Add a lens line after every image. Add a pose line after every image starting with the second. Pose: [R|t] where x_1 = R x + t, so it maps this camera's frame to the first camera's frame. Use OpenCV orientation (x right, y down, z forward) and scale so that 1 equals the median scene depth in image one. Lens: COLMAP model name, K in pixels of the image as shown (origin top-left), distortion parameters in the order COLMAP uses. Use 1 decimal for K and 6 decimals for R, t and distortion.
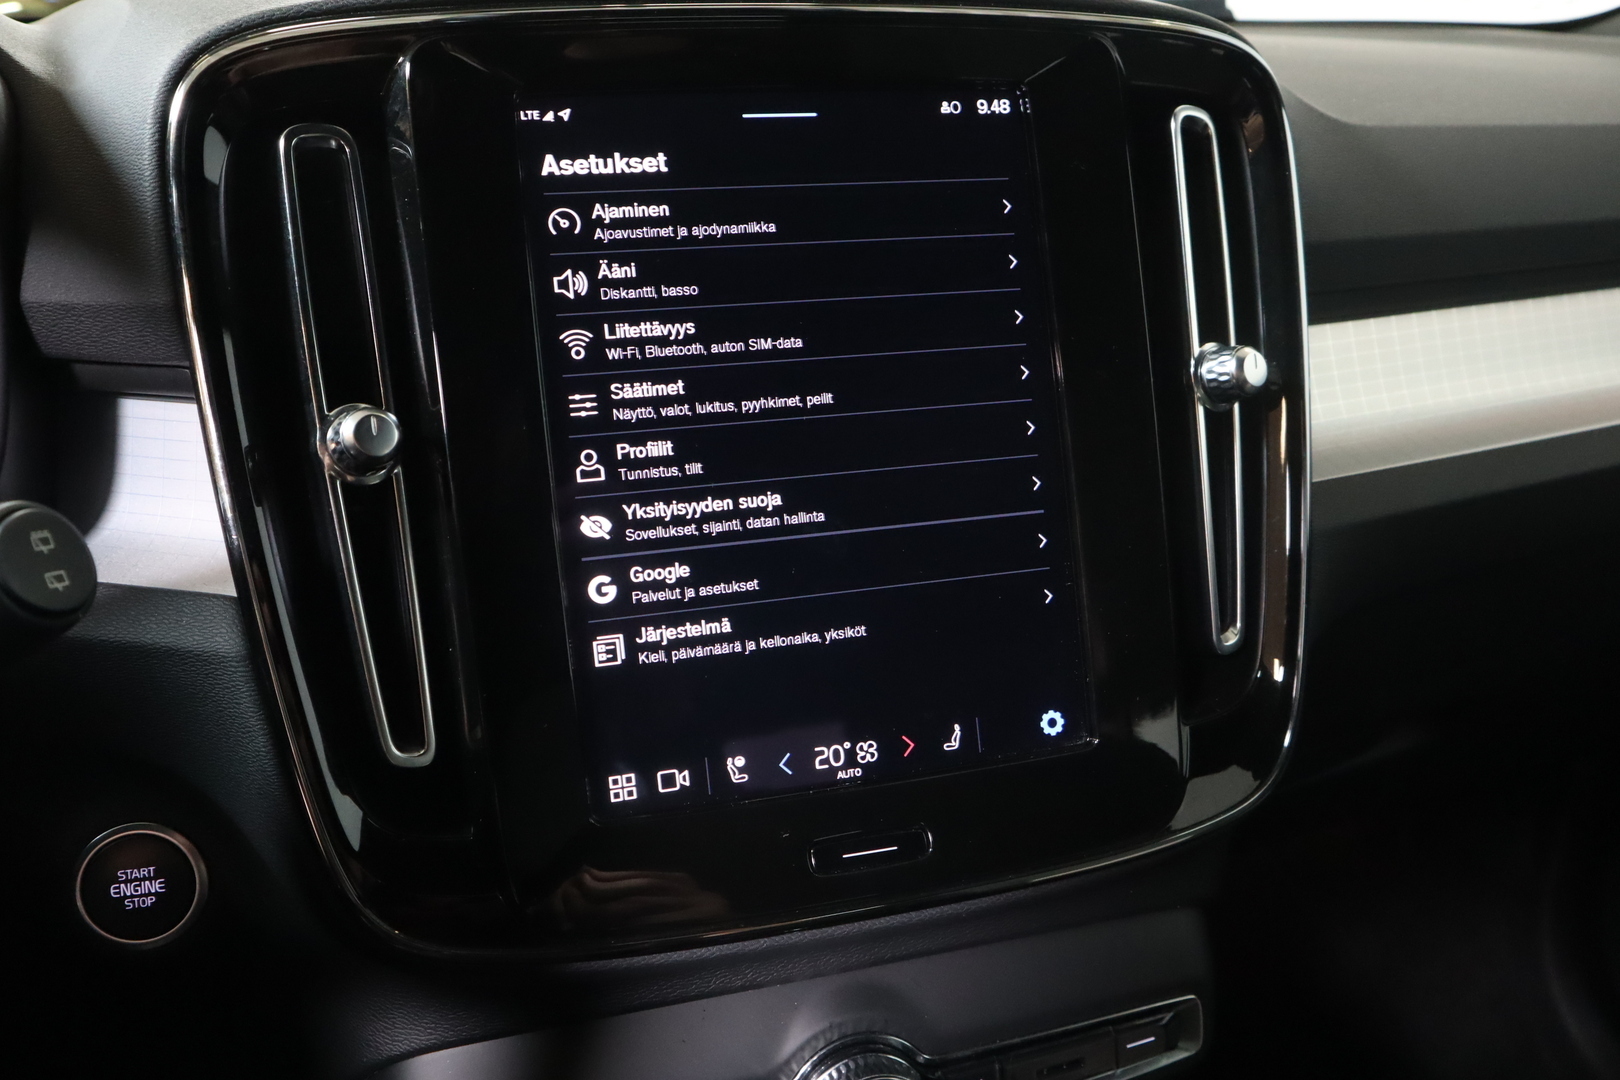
lens RADIAL K [[1276.0, 0, 810.0], [0, 1276.0, 540.0], [0, 0, 1]] dist [-0.003218, 0.011593]
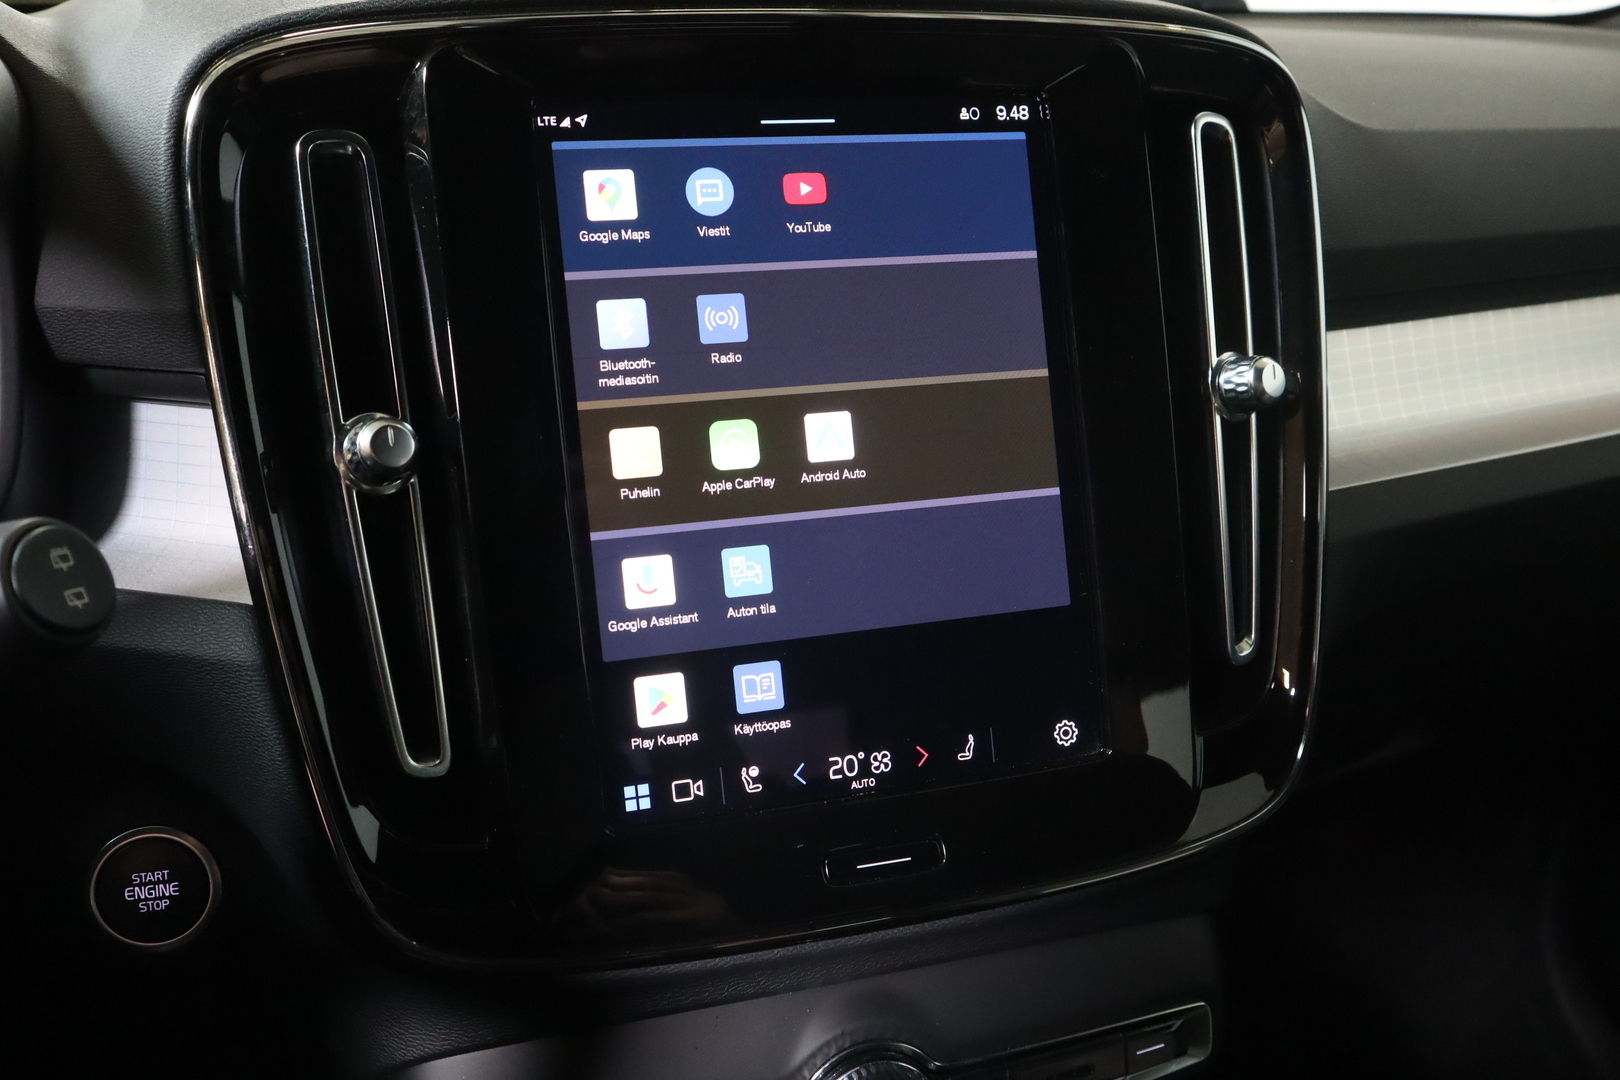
lens RADIAL K [[1276.0, 0, 810.0], [0, 1276.0, 540.0], [0, 0, 1]] dist [-0.003218, 0.011593]
pose [[0.999976, 0.006867, -0.001167, -0.011009], [-0.006848, 0.999863, 0.015060, -0.022457], [0.001270, -0.015051, 0.999886, 0.002812]]
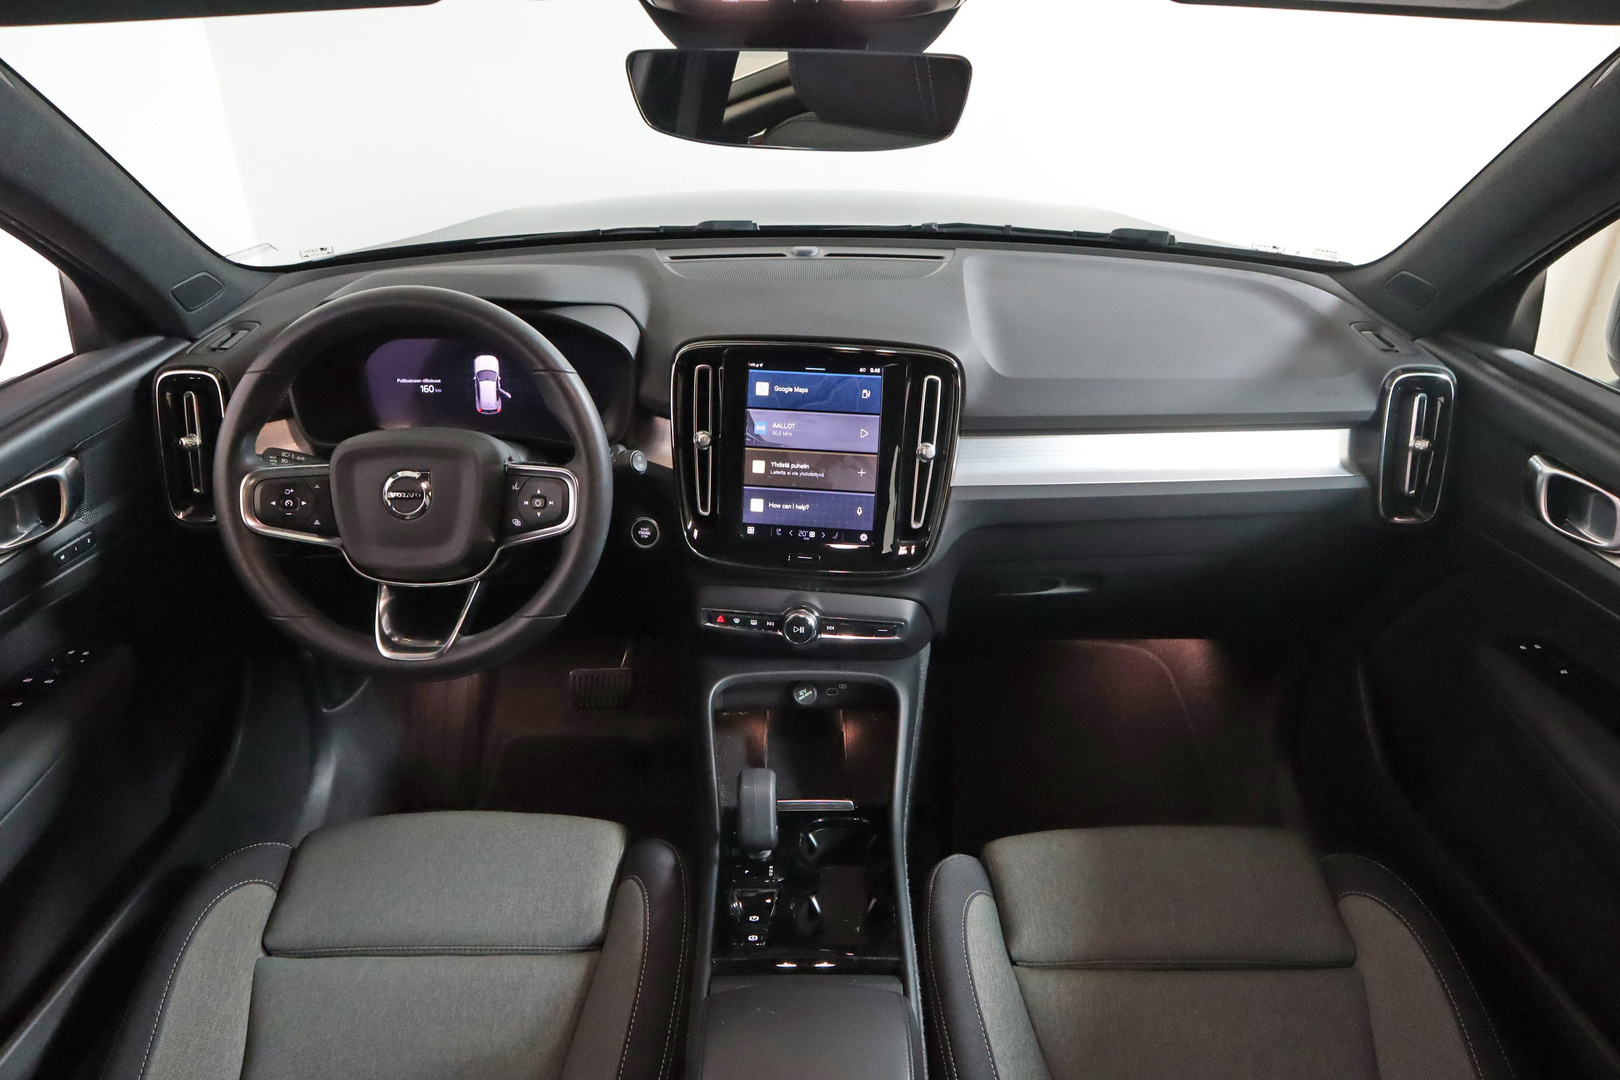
lens RADIAL K [[1160.7, 0, 810.0], [0, 1160.7, 540.0], [0, 0, 1]] dist [0.001895, 0.001279]
pose [[0.924282, 0.195609, -0.327780, 1.227737], [-0.146763, 0.974819, 0.167895, -0.420735], [0.352368, -0.107076, 0.929716, -2.352324]]
